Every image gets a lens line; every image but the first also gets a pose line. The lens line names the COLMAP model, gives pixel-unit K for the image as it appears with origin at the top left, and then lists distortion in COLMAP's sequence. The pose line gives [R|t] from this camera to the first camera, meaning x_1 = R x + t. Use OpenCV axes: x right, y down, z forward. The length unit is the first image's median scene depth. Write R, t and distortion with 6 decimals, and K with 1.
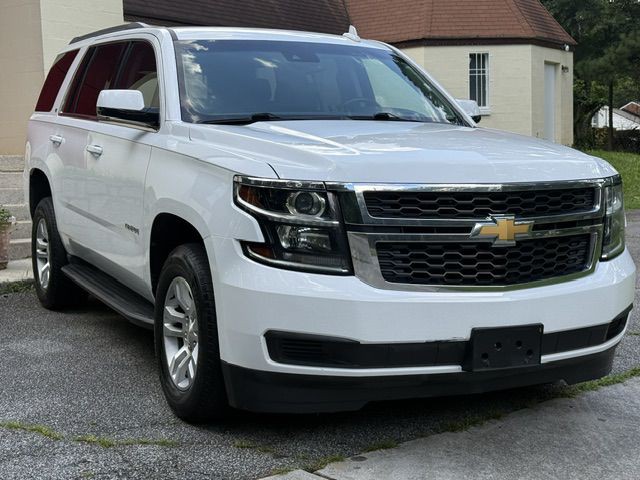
lens RADIAL K [[1019.6, 0, 320.0], [0, 1019.6, 240.0], [0, 0, 1]] dist [0.056295, 0.053297]
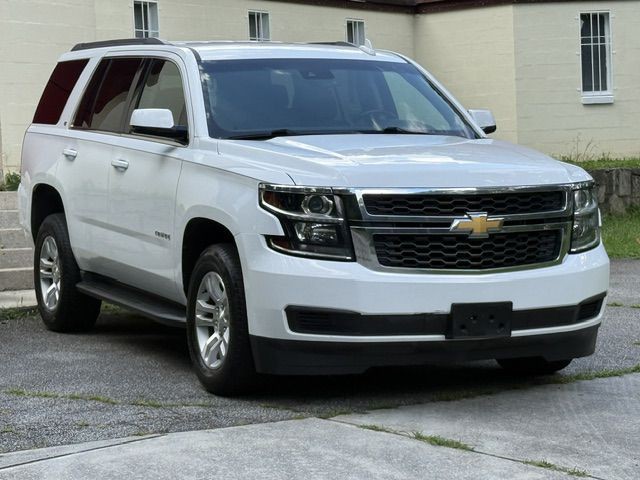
lens RADIAL K [[1733.6, 0, 320.0], [0, 1733.6, 240.0], [0, 0, 1]] dist [-0.068264, -0.158784]
pose [[0.999509, -0.010073, -0.029669, 0.047598], [0.008870, 0.999144, -0.040408, 0.085104], [0.030051, 0.040125, 0.998743, -1.023825]]
